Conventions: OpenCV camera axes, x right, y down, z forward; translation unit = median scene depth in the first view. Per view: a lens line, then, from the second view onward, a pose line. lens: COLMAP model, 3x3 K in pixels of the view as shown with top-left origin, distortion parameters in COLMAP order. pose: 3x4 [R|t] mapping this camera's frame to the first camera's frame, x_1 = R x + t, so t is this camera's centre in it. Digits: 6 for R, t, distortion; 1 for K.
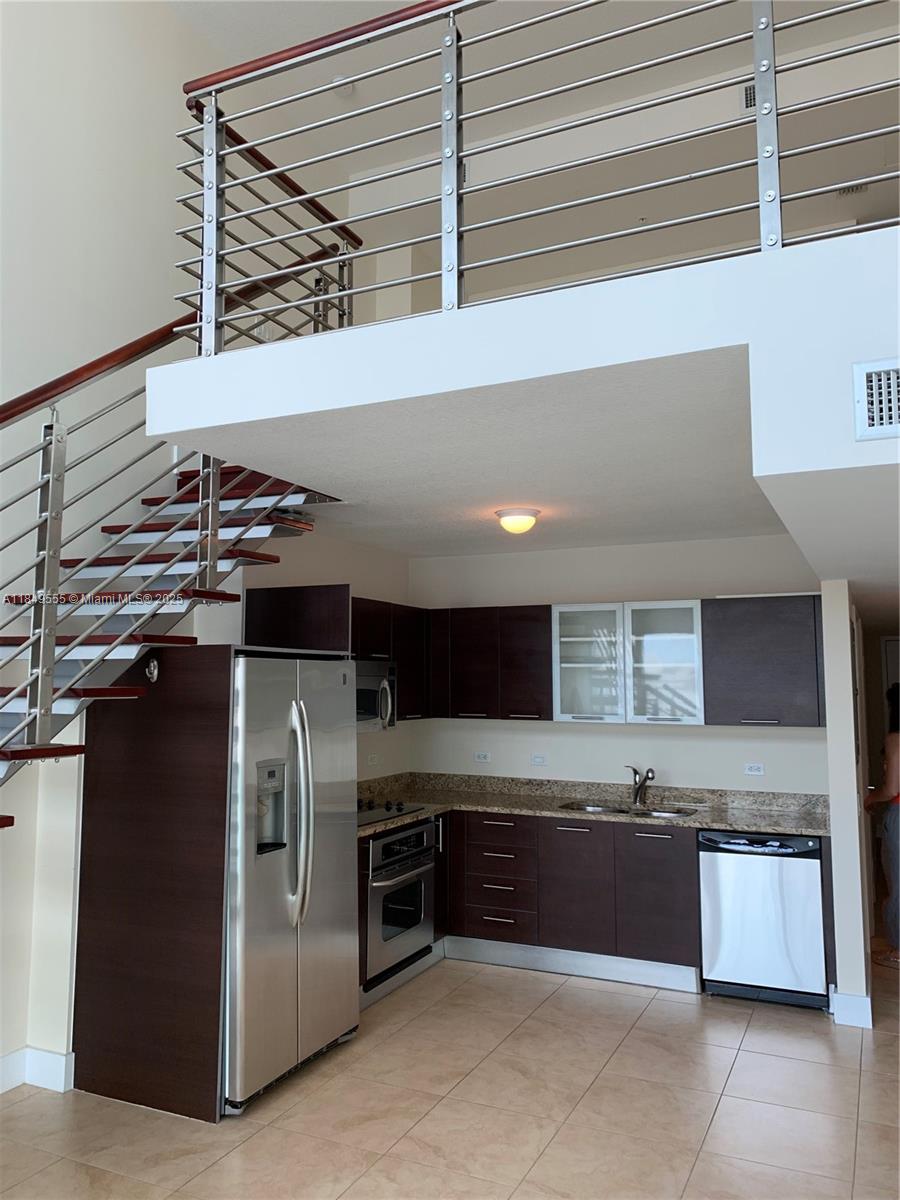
lens RADIAL K [[928.8, 0, 437.0], [0, 928.8, 593.8], [0, 0, 1]] dist [0.039383, -0.032705]
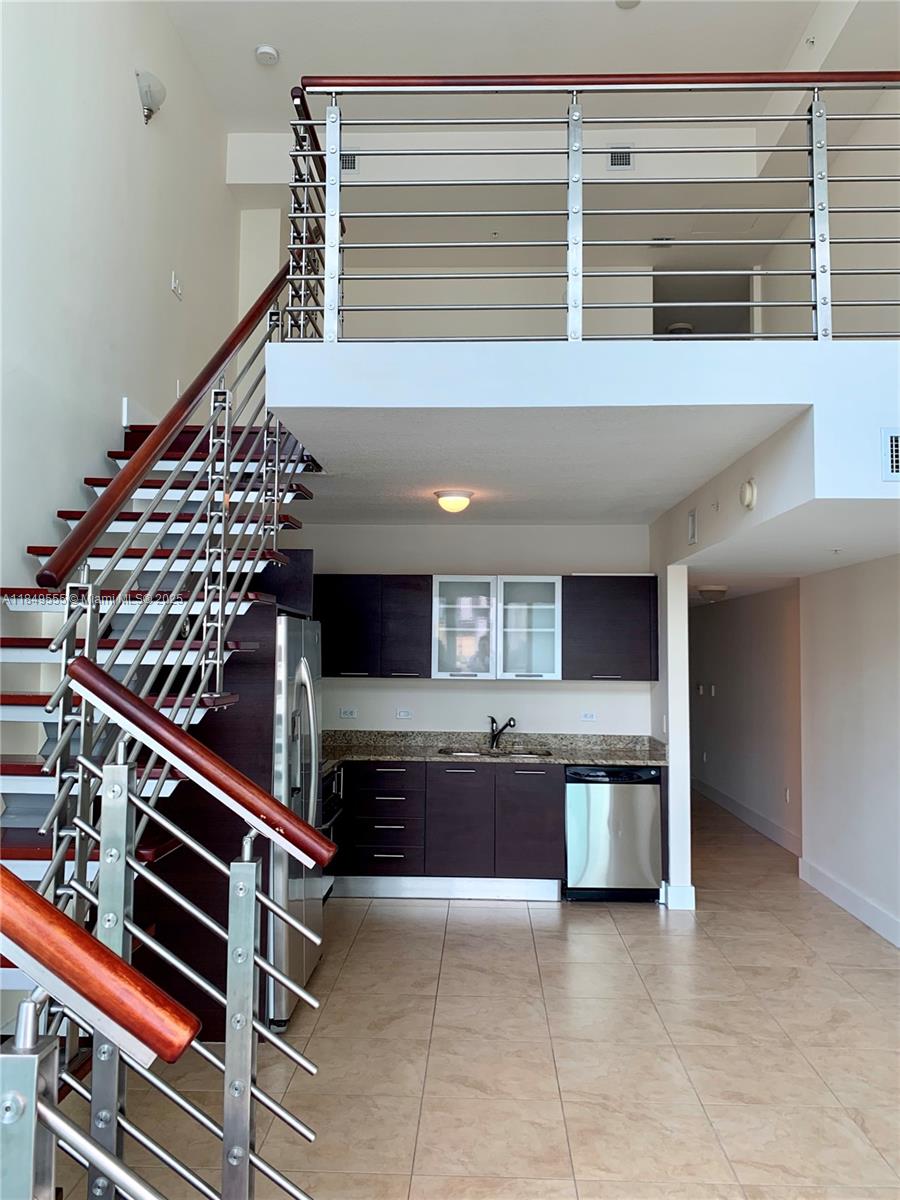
lens RADIAL K [[928.8, 0, 477.0], [0, 928.8, 588.5], [0, 0, 1]] dist [0.039383, -0.032705]
pose [[0.915596, 0.035194, 0.400556, -0.383579], [-0.047483, 0.998656, 0.020793, 0.003937], [-0.399286, -0.038057, 0.916036, -0.060124]]
